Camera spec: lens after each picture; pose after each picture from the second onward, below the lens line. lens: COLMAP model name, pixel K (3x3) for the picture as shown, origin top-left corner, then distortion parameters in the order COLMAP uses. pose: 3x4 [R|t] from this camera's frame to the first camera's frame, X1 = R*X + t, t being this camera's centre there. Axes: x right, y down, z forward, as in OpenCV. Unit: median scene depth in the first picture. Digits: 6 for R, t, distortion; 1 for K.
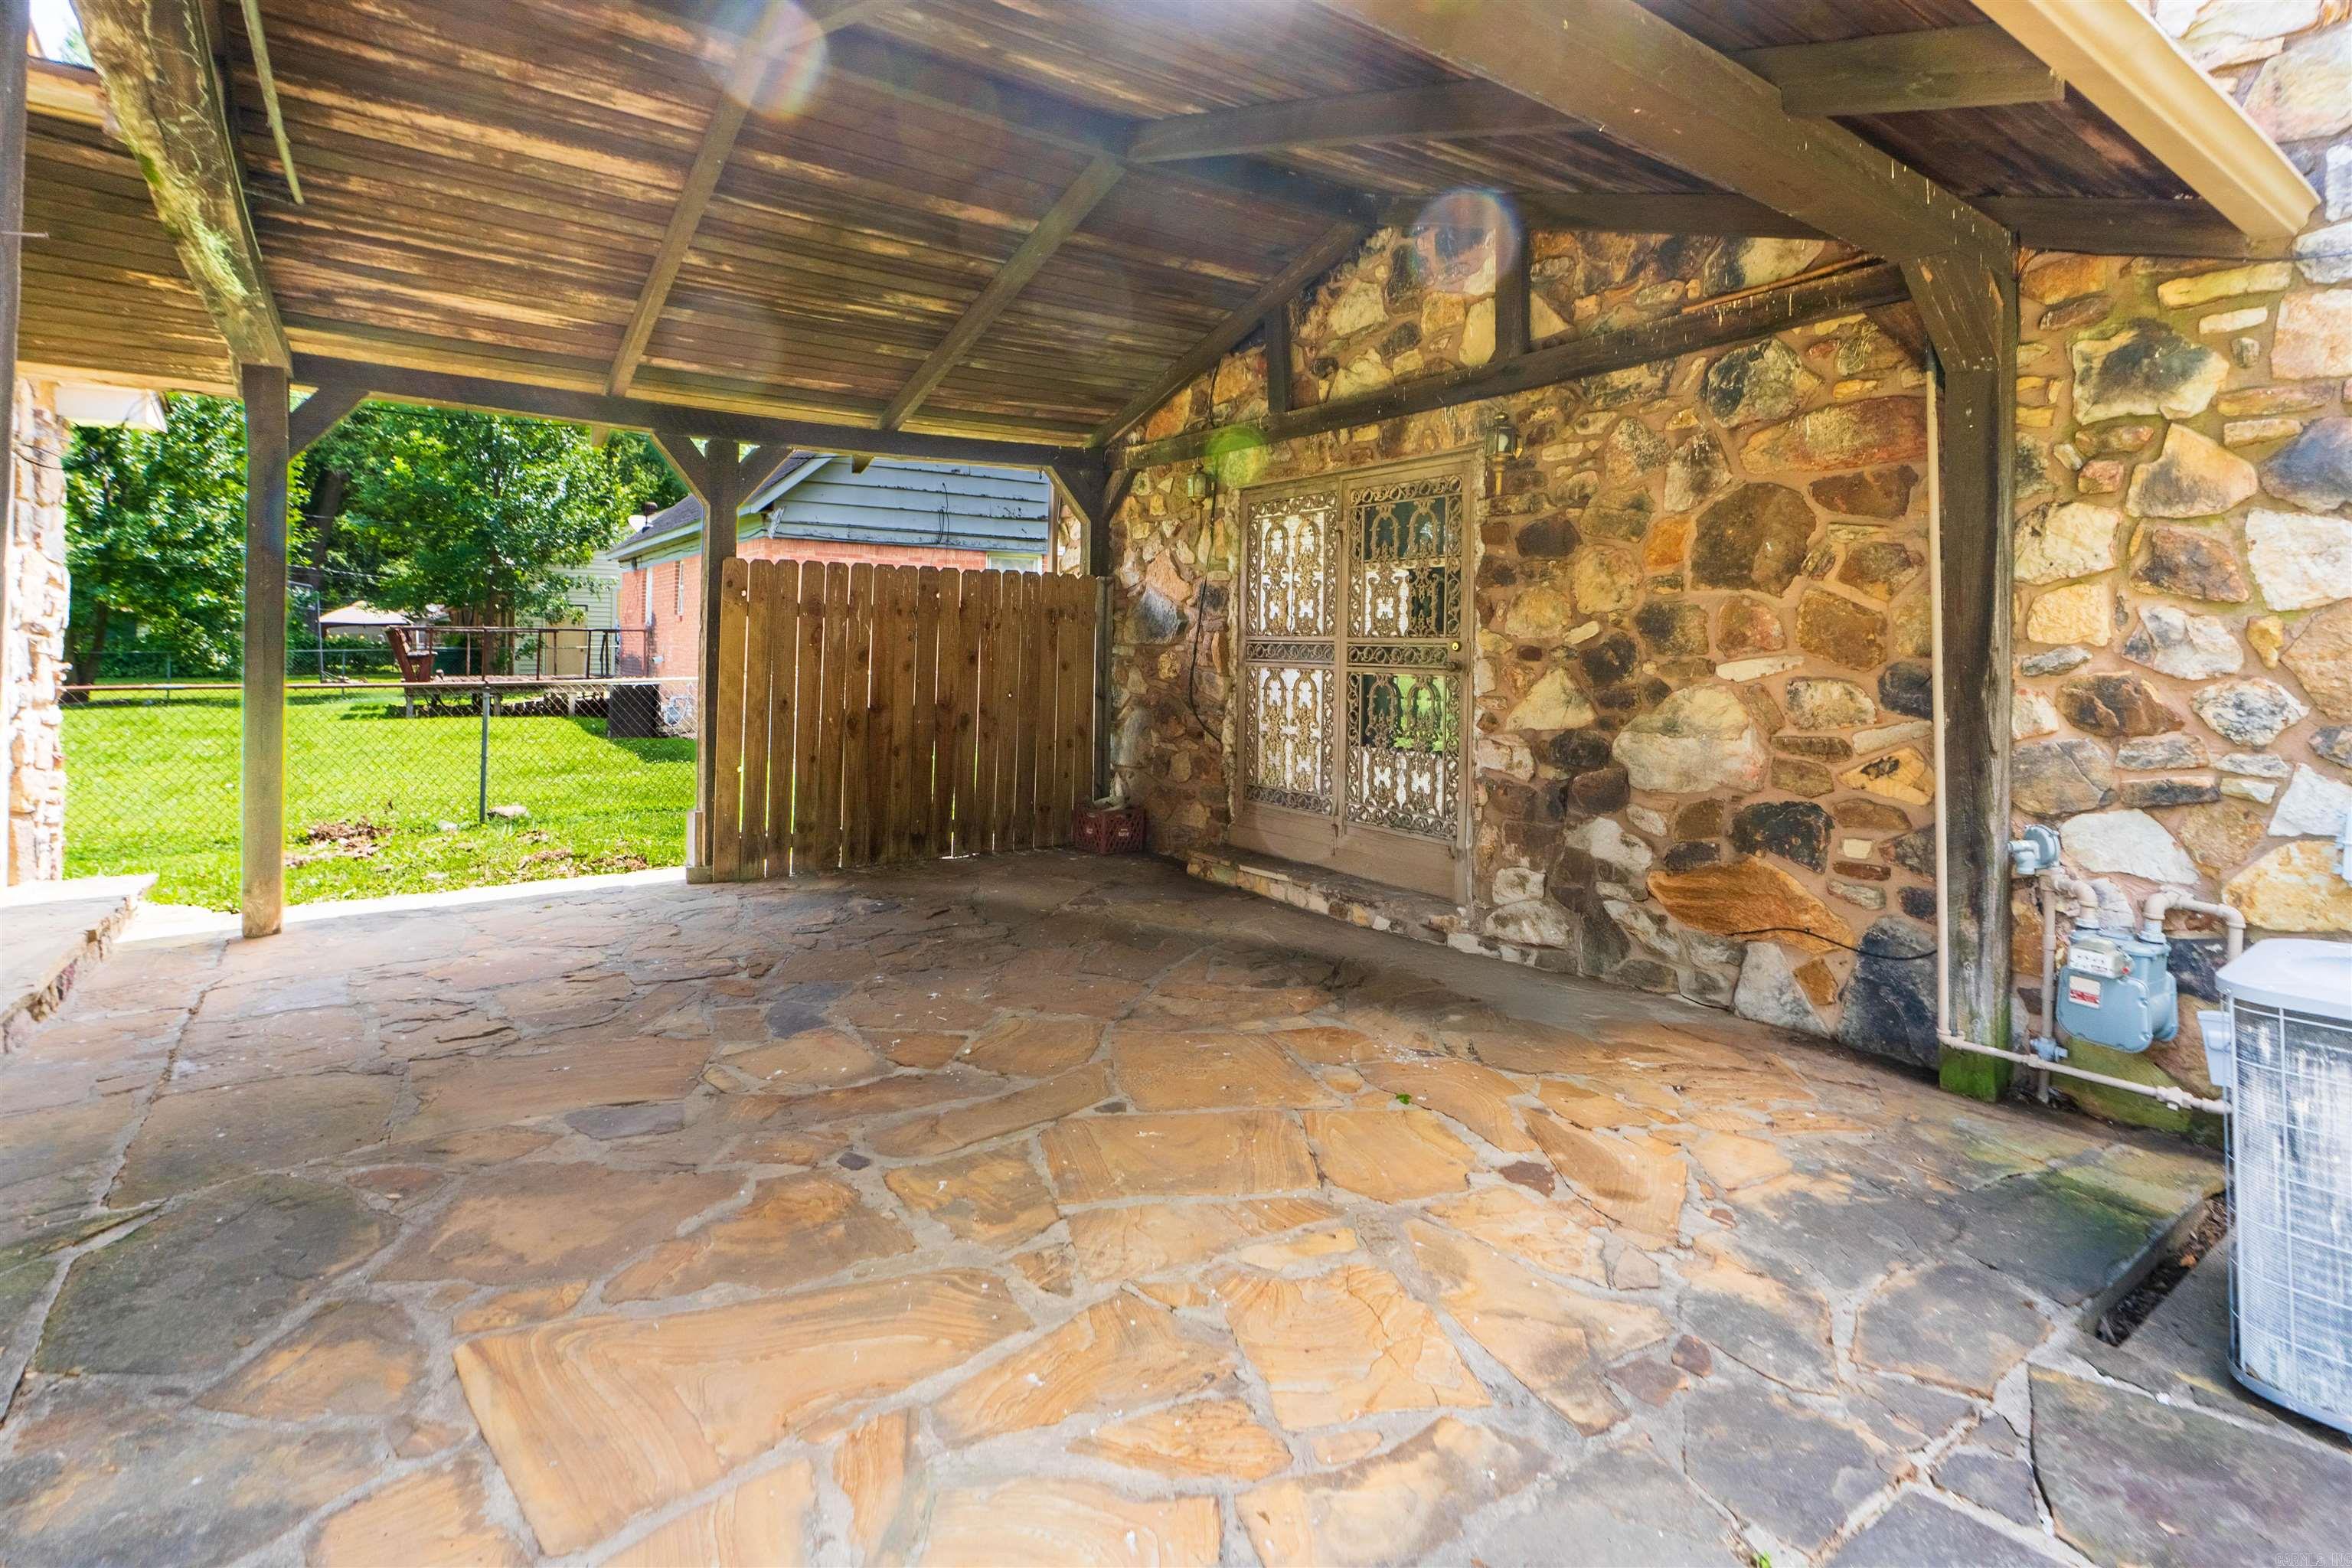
lens RADIAL K [[1067.5, 0, 1143.1], [0, 1067.5, 615.9], [0, 0, 1]] dist [-0.001025, 0.000187]
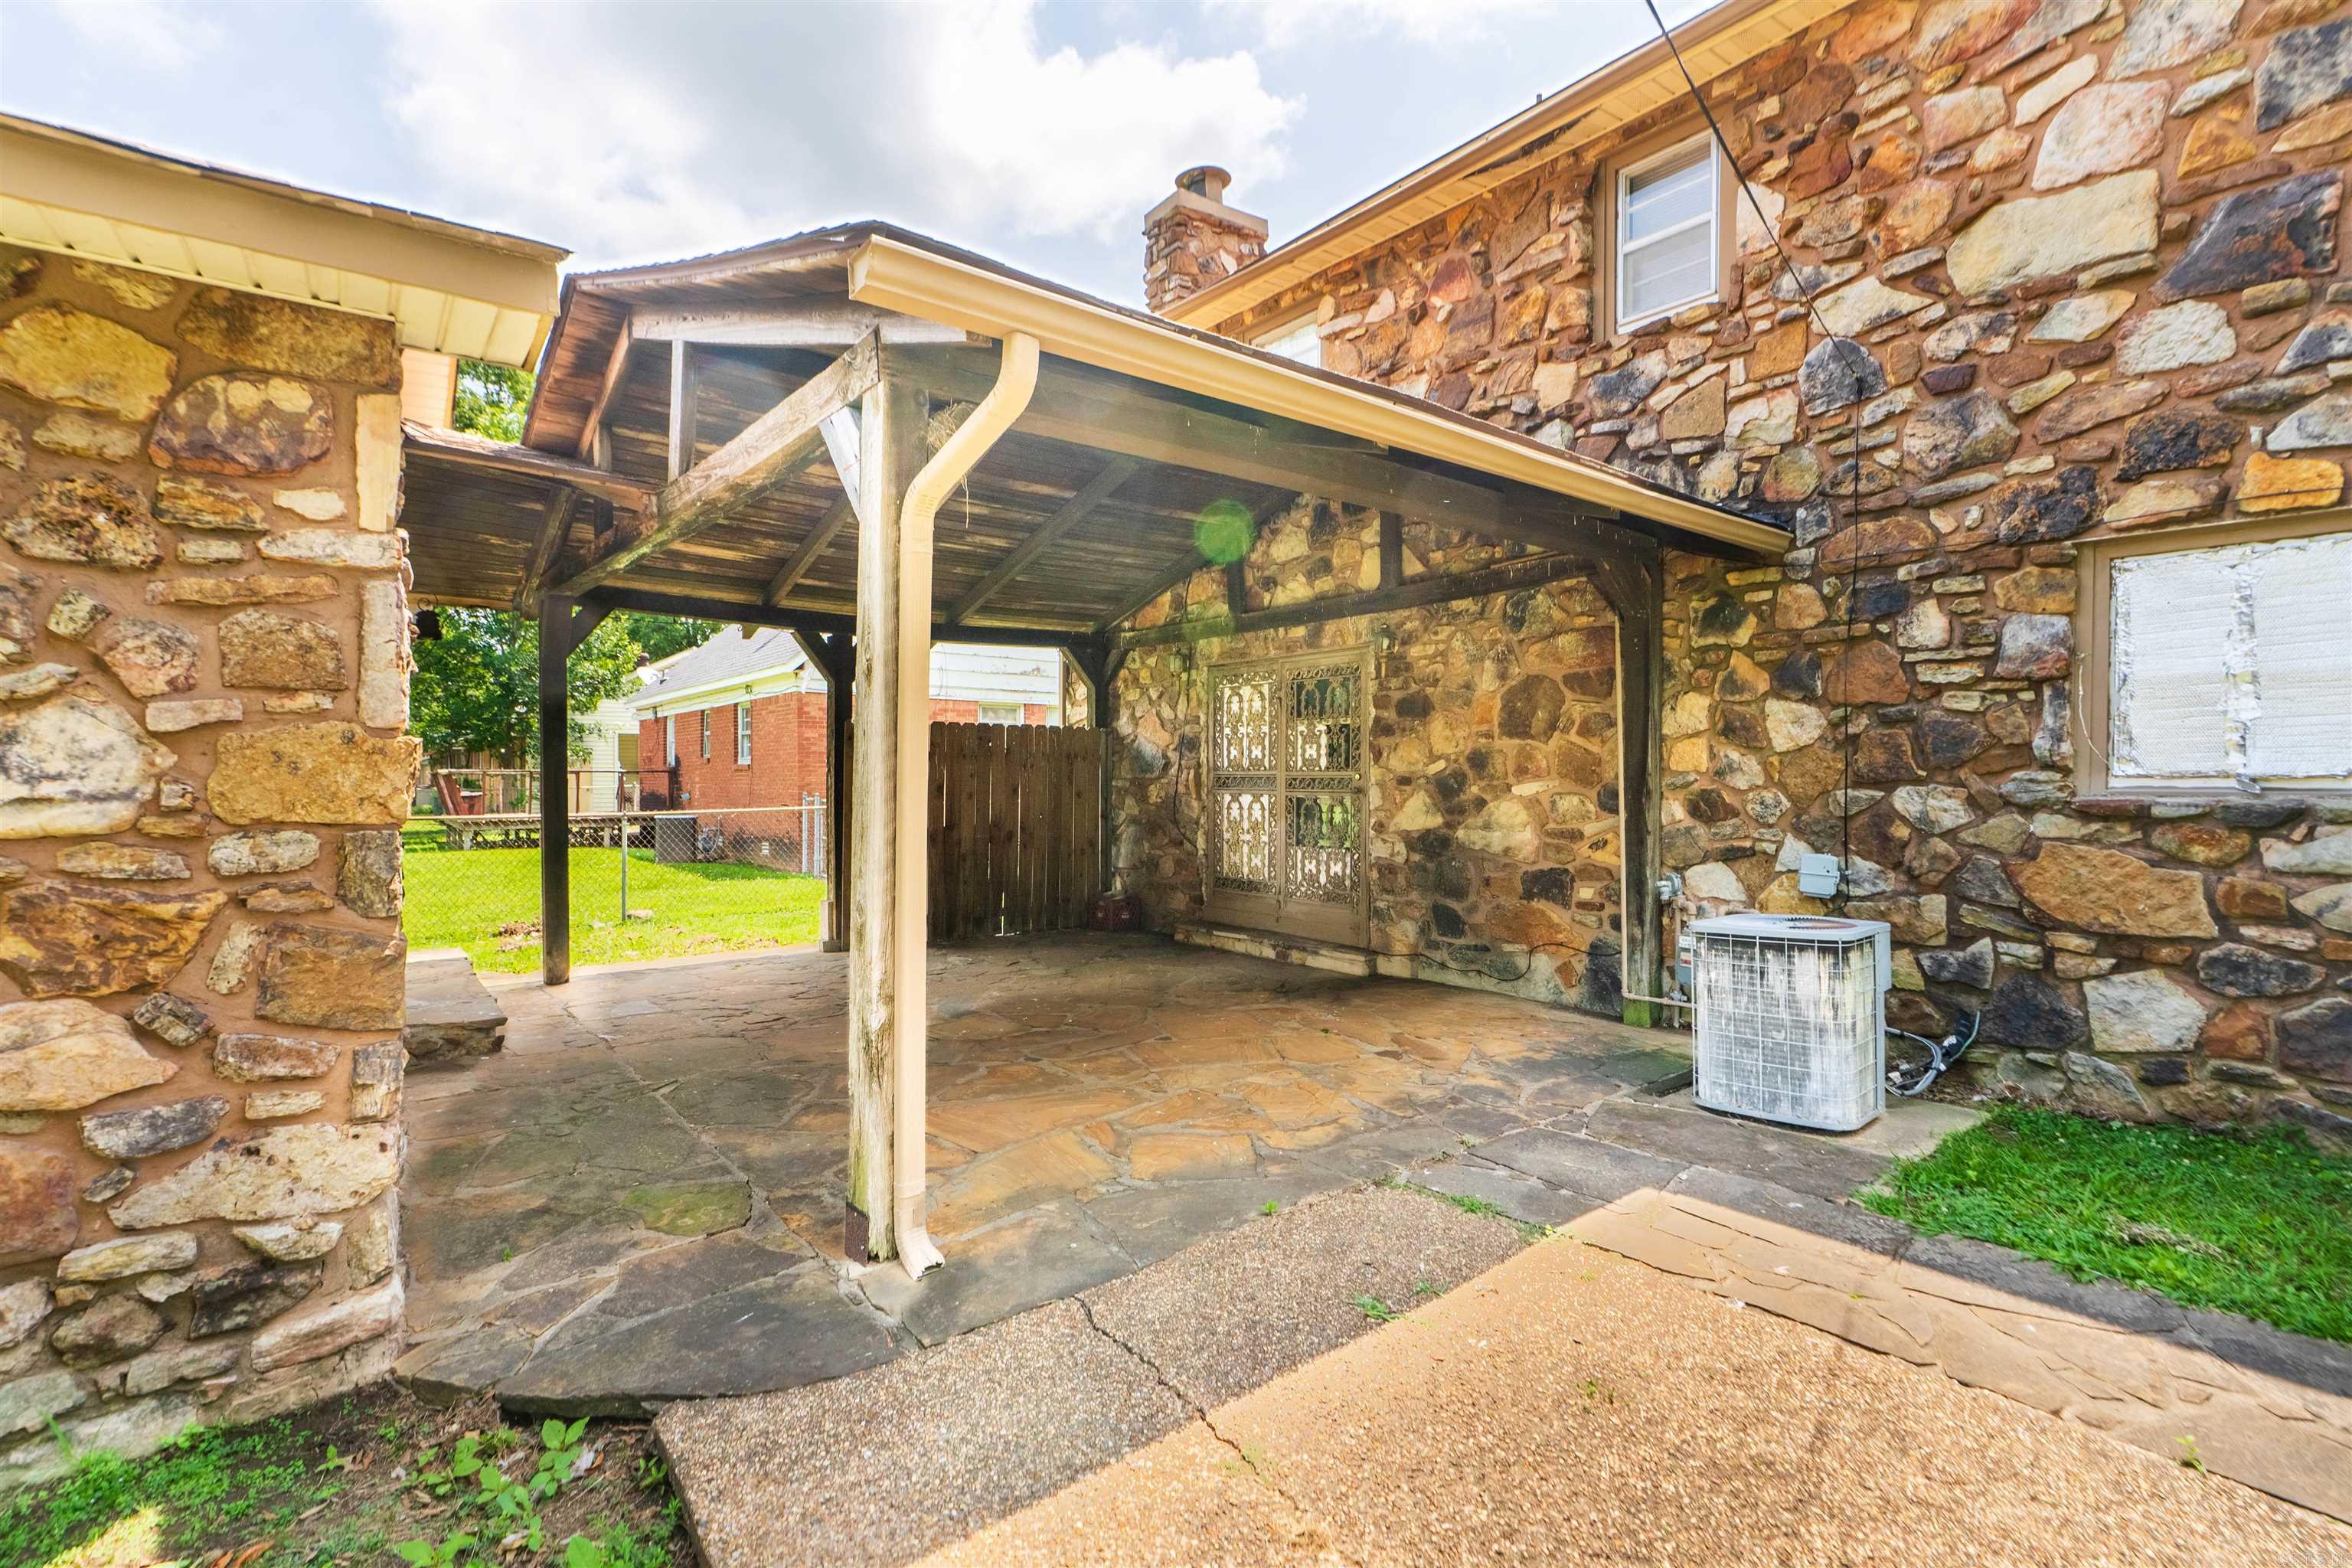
lens RADIAL K [[1077.6, 0, 1170.8], [0, 1077.6, 738.7], [0, 0, 1]] dist [-0.006515, 0.000258]
pose [[0.995324, -0.008001, 0.096264, -0.129279], [0.009087, 0.999900, -0.010853, -0.012497], [-0.096168, 0.011677, 0.995297, -0.548414]]
